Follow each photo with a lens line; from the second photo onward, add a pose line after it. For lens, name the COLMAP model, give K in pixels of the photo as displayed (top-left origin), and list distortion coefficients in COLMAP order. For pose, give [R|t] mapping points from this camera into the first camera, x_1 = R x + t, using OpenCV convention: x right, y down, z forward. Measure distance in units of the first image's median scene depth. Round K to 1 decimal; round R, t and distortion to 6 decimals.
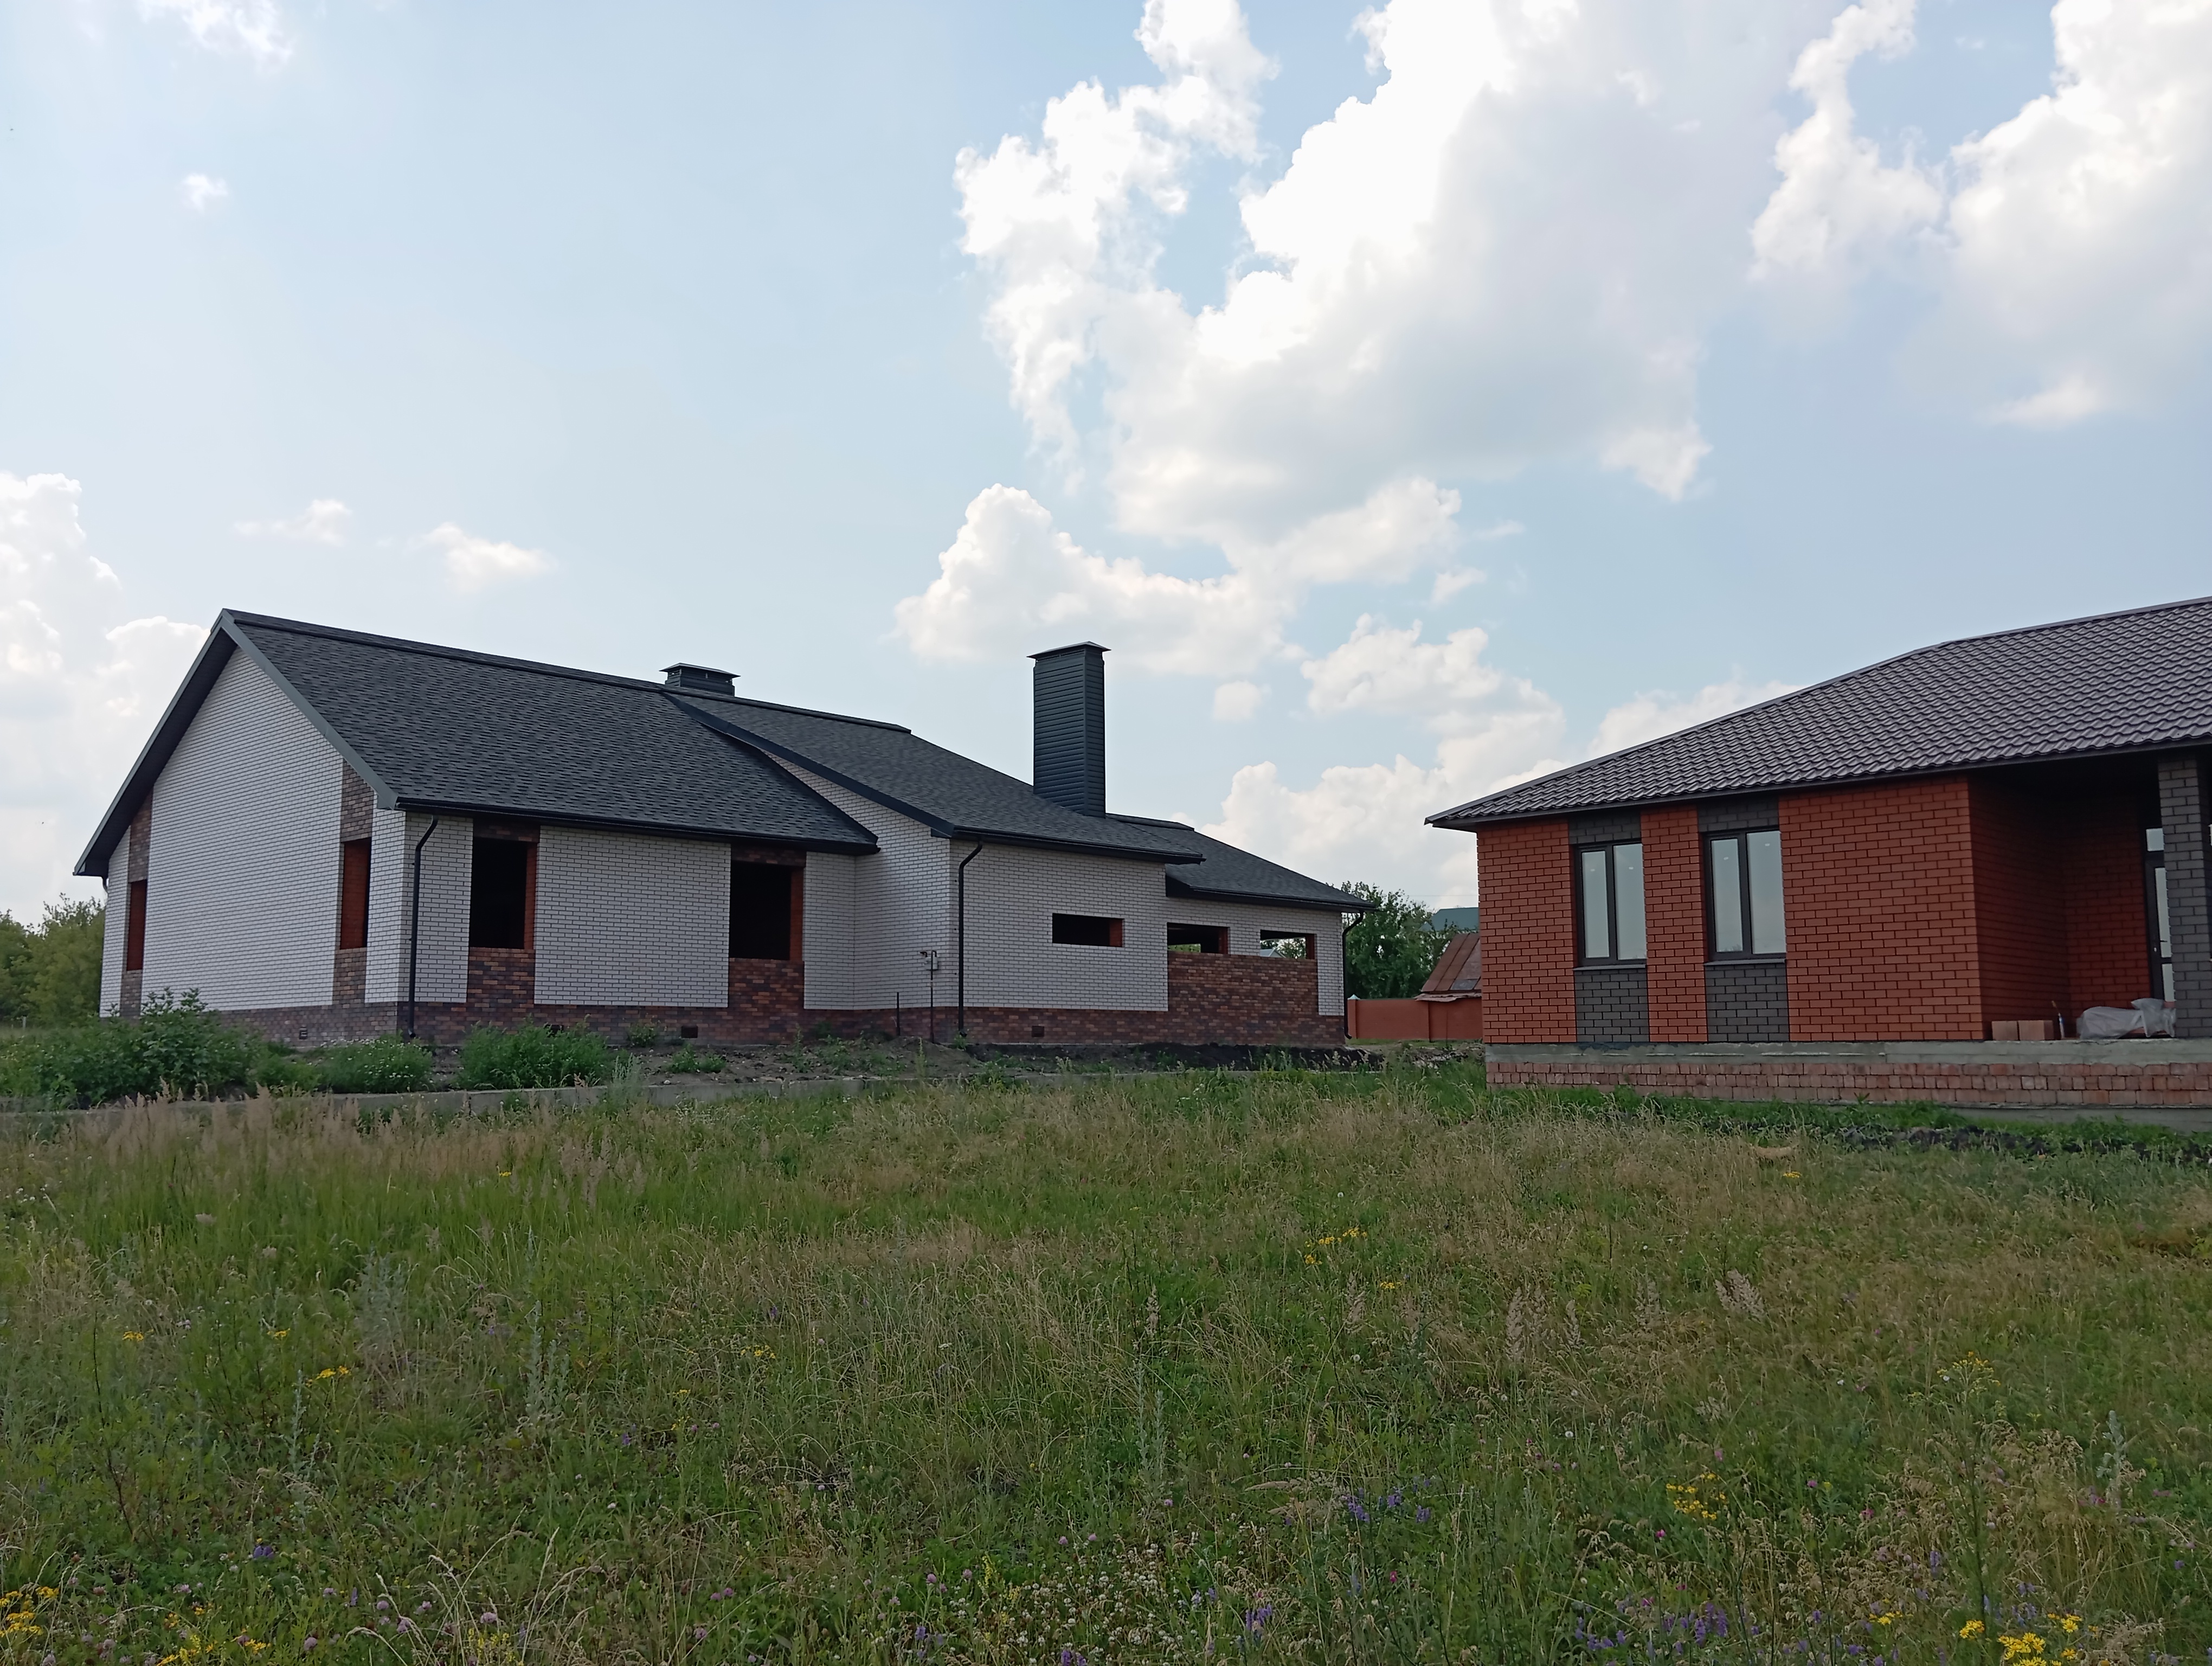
lens RADIAL K [[1827.9, 0, 1106.0], [0, 1827.9, 833.0], [0, 0, 1]] dist [0.094633, -0.188550]
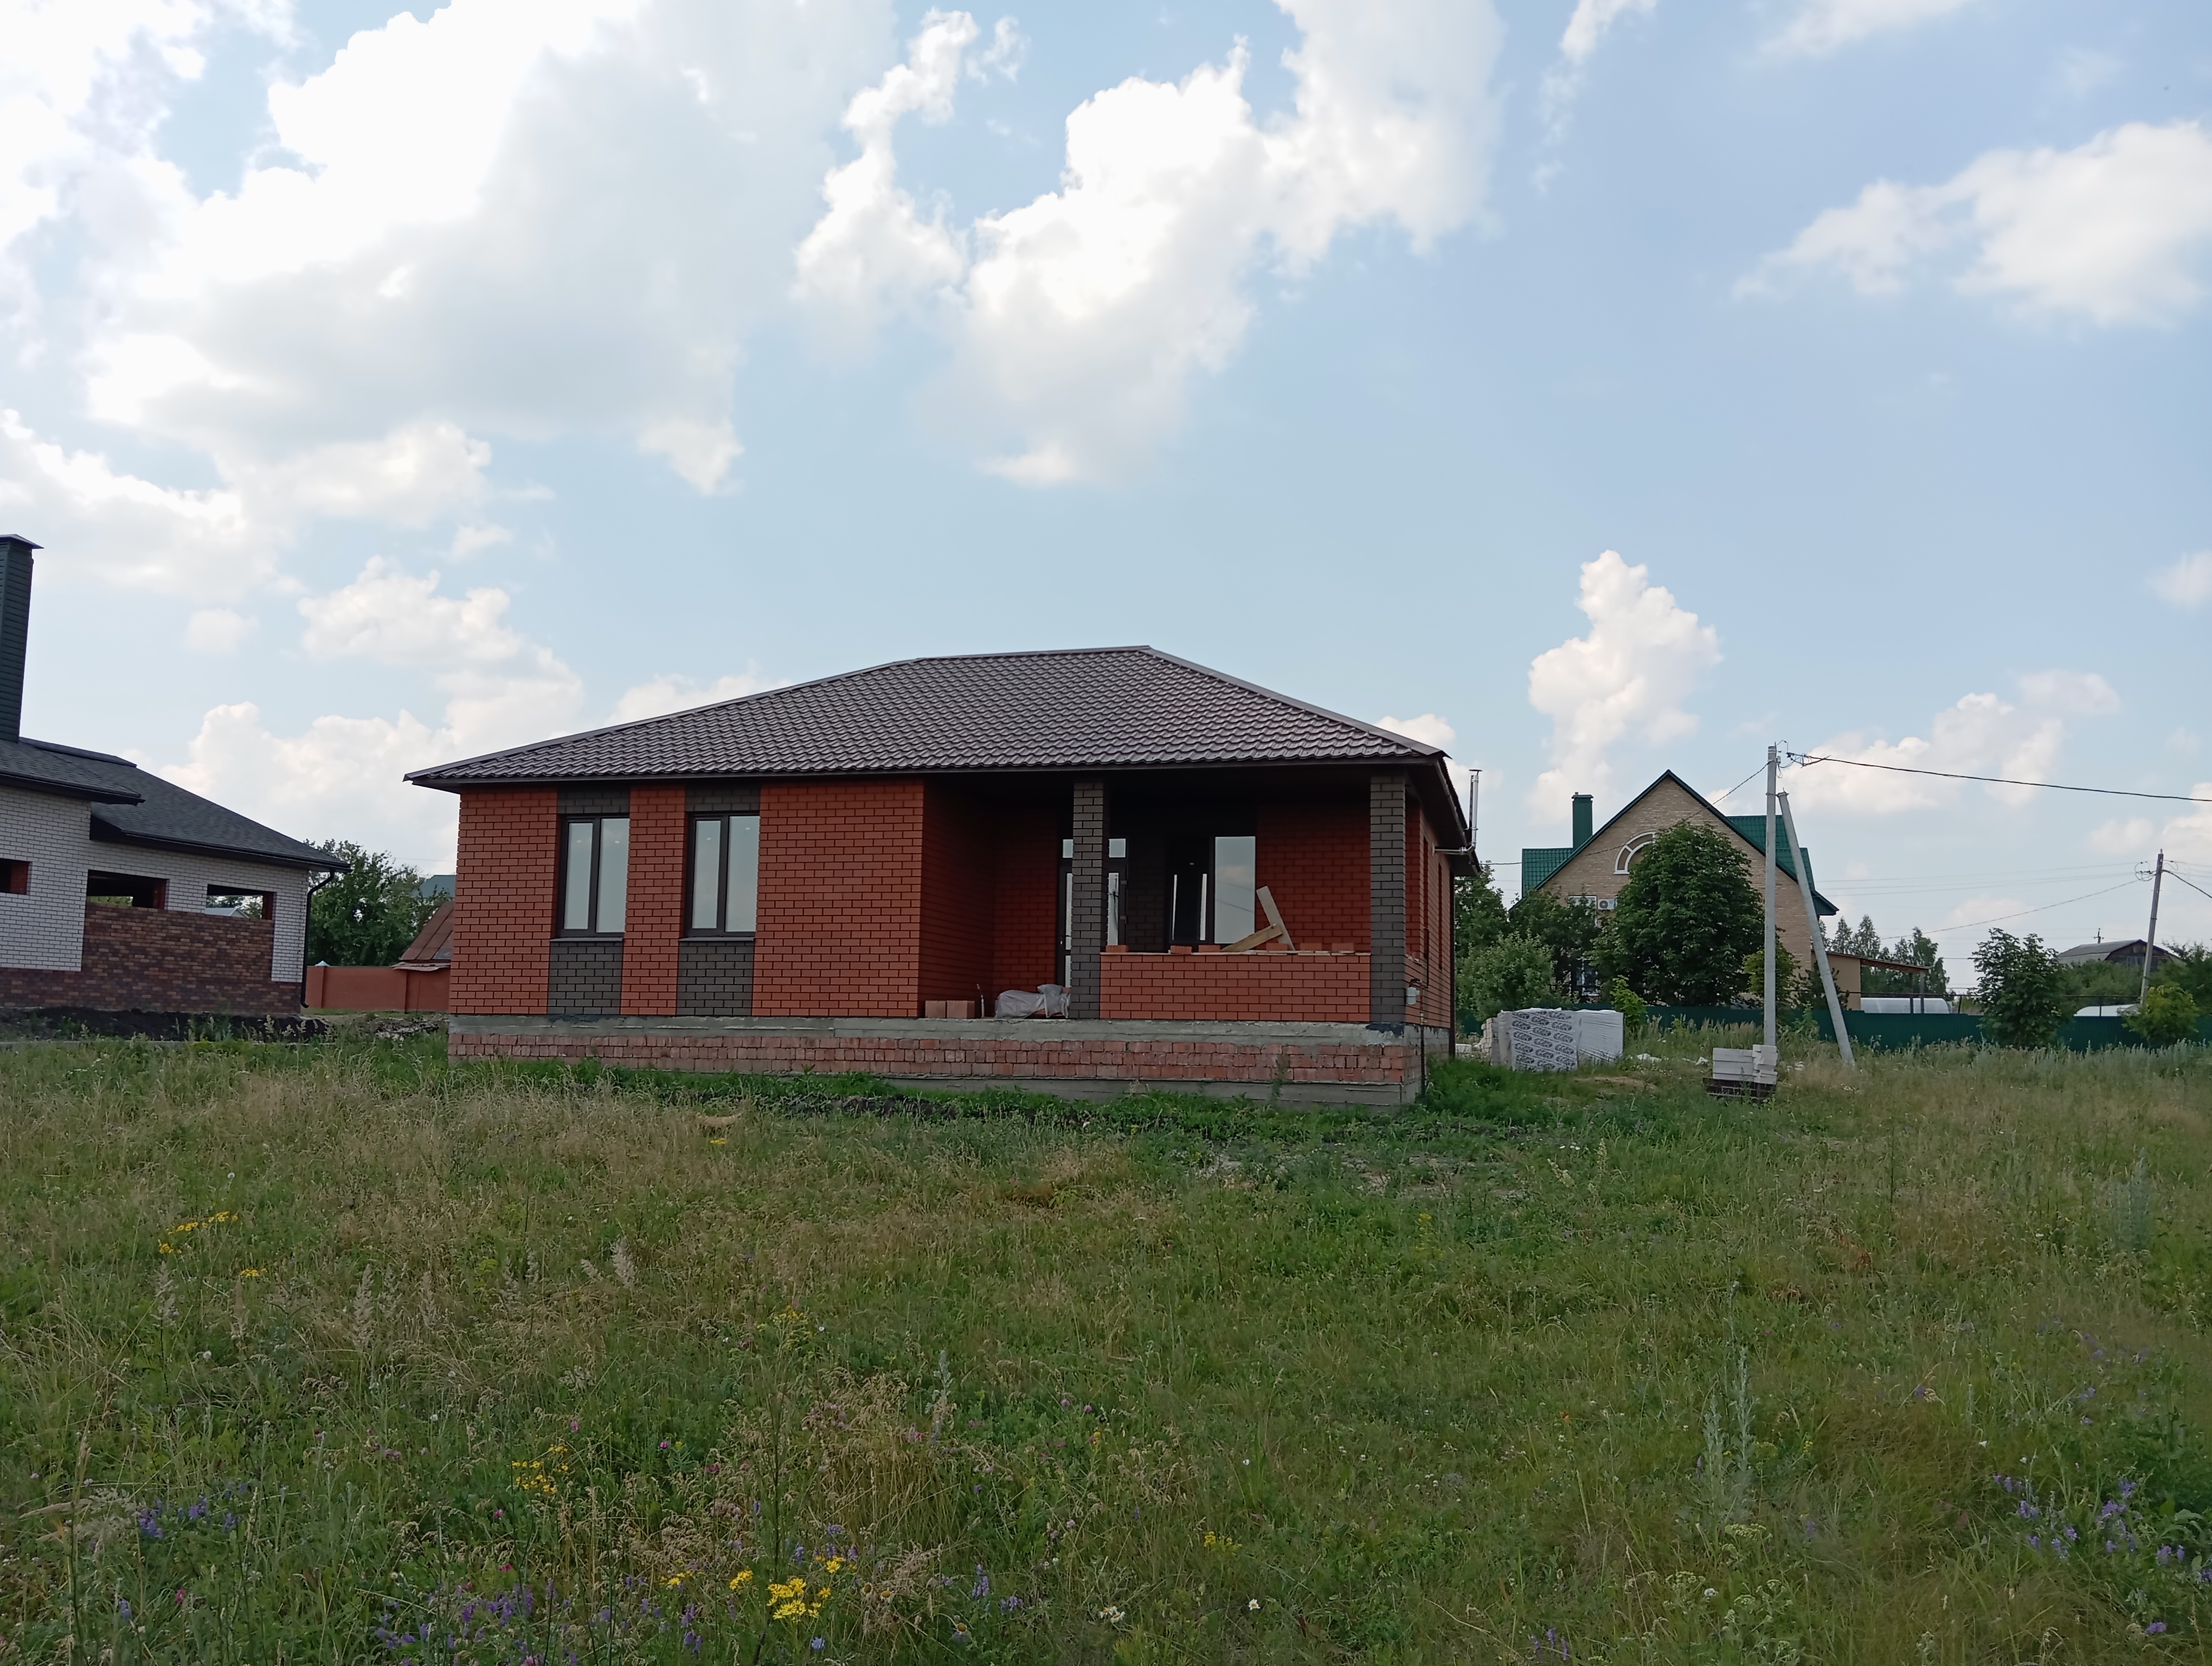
lens RADIAL K [[1806.9, 0, 1115.4], [0, 1806.9, 836.9], [0, 0, 1]] dist [0.104582, -0.191861]
pose [[0.858470, 0.071085, 0.507913, 0.010083], [-0.078476, 0.996892, -0.006880, 0.001247], [-0.506824, -0.033952, 0.861381, 0.003900]]
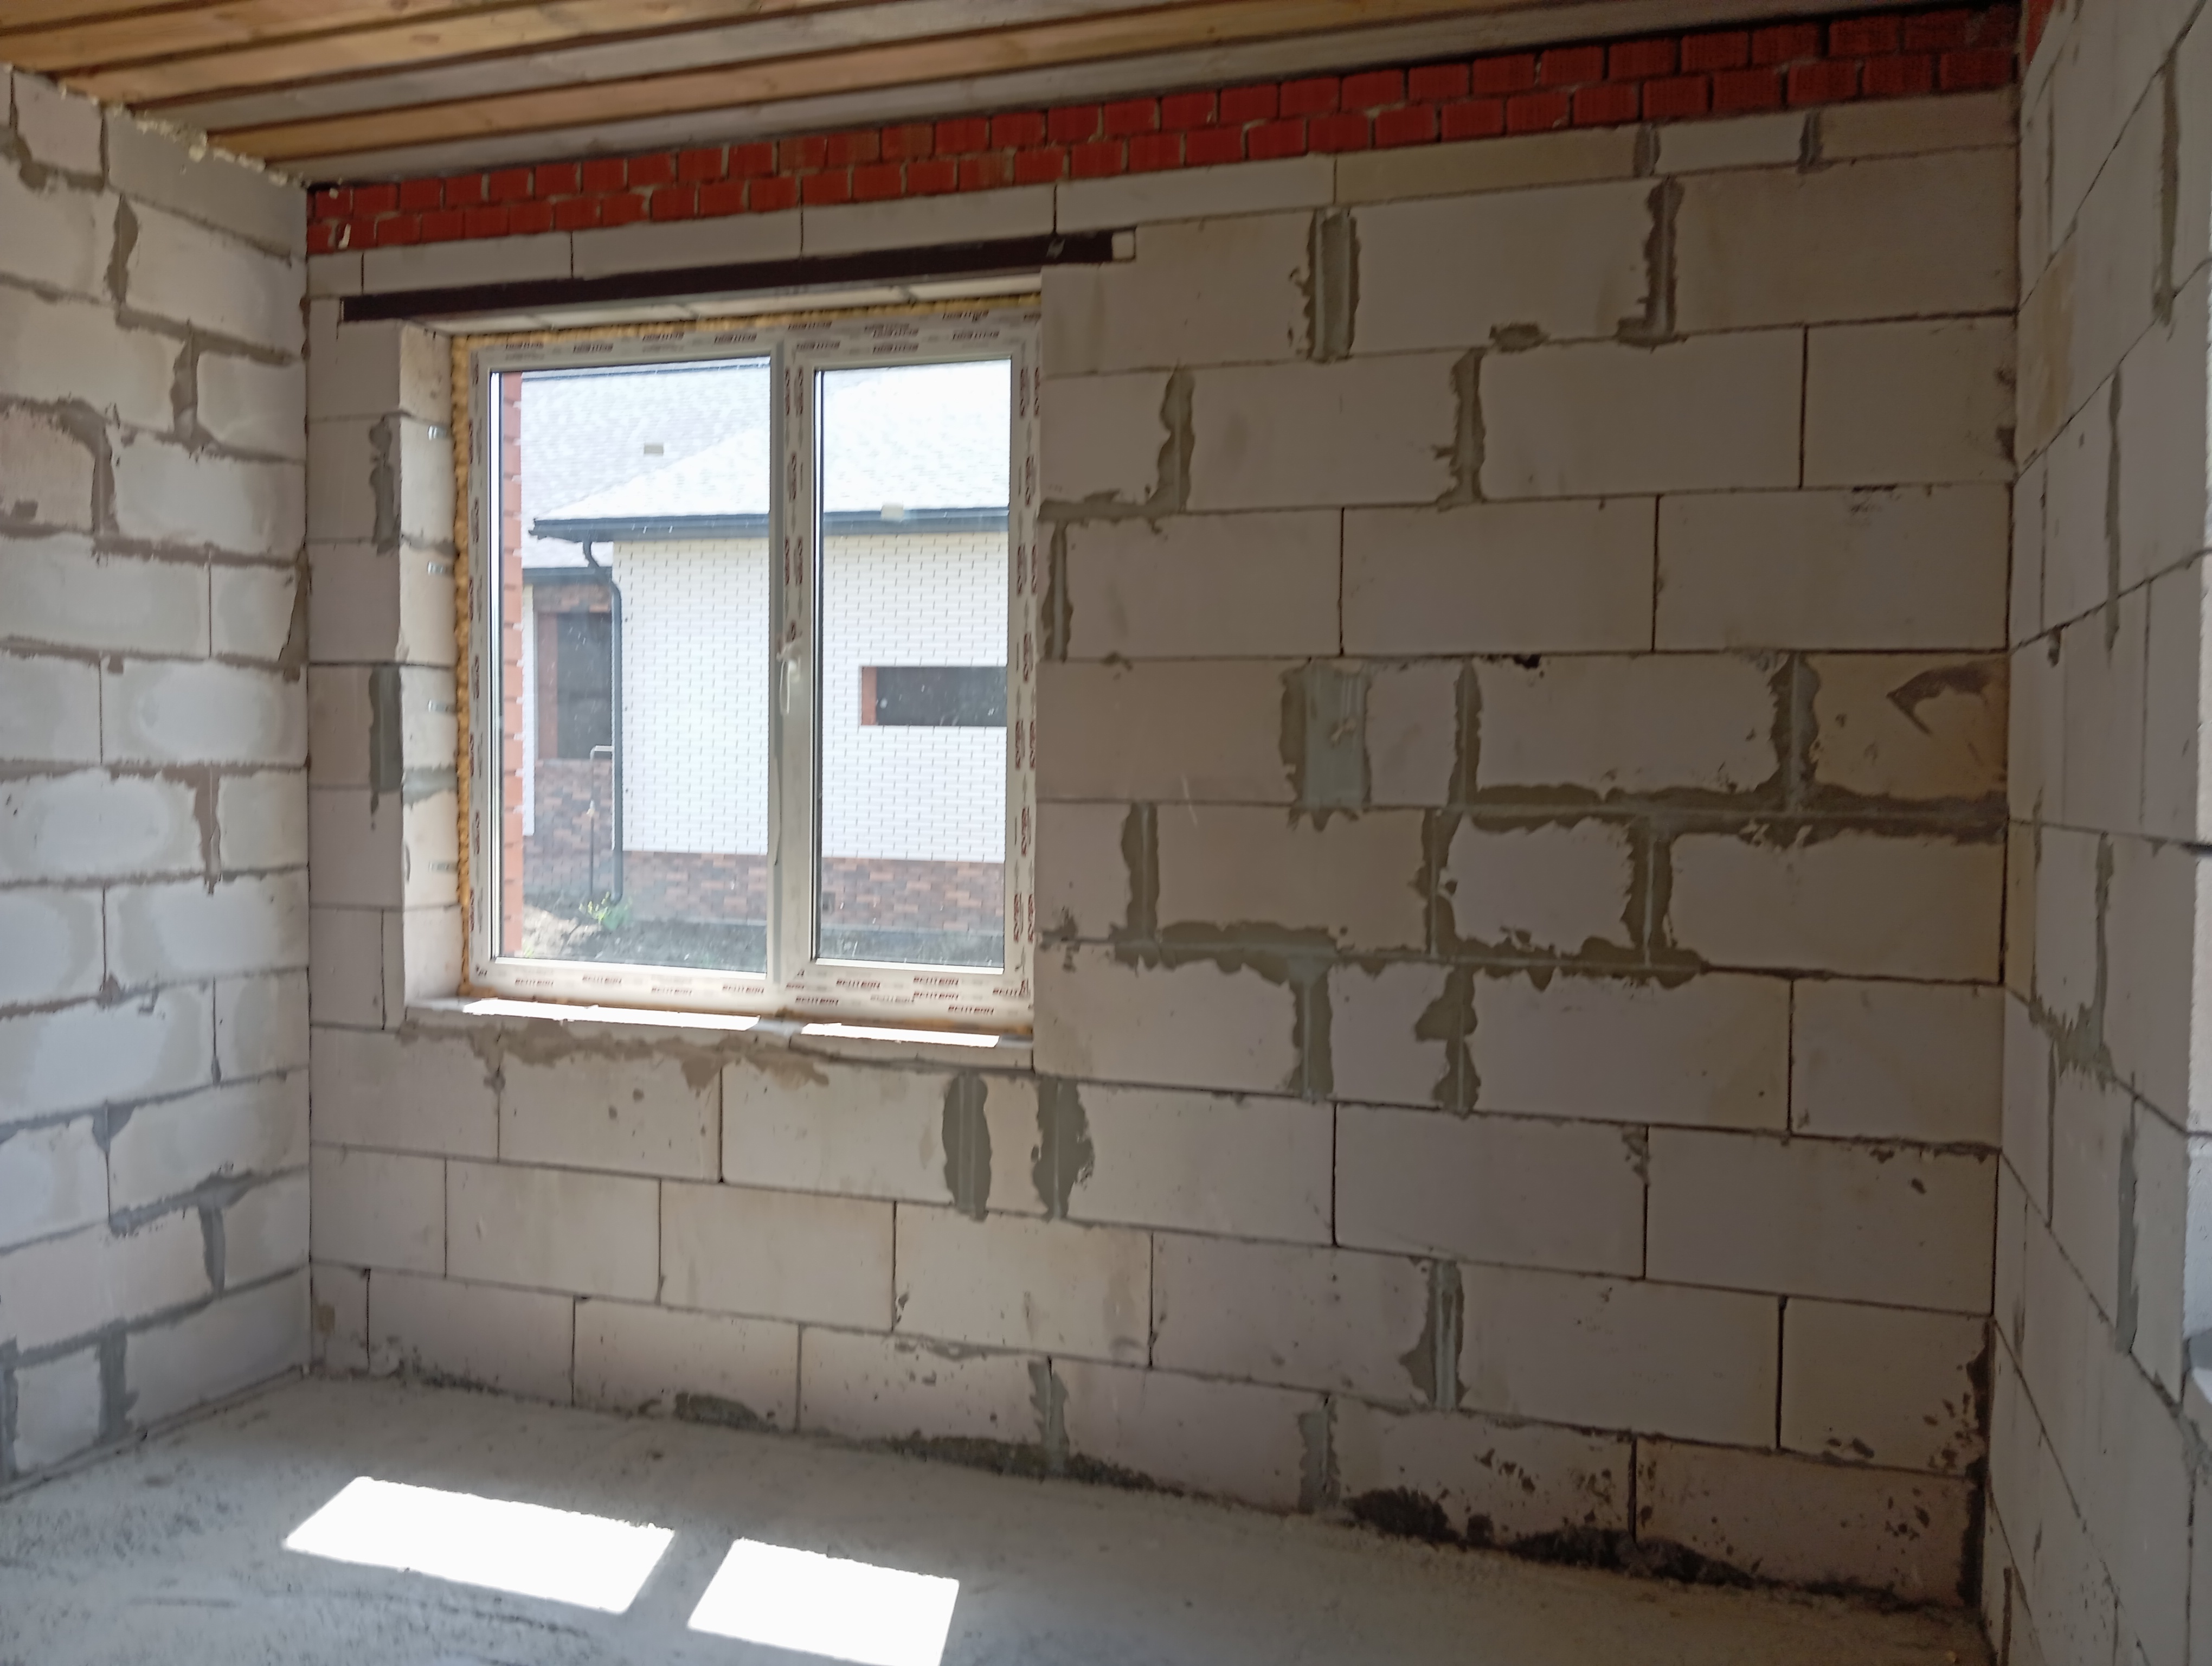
lens RADIAL K [[1806.9, 0, 1115.4], [0, 1806.9, 836.9], [0, 0, 1]] dist [0.104582, -0.191861]
pose [[0.398732, 0.048652, -0.915776, 0.463453], [0.096219, 0.990861, 0.094535, 0.048971], [0.912006, -0.125810, 0.390407, 0.868418]]
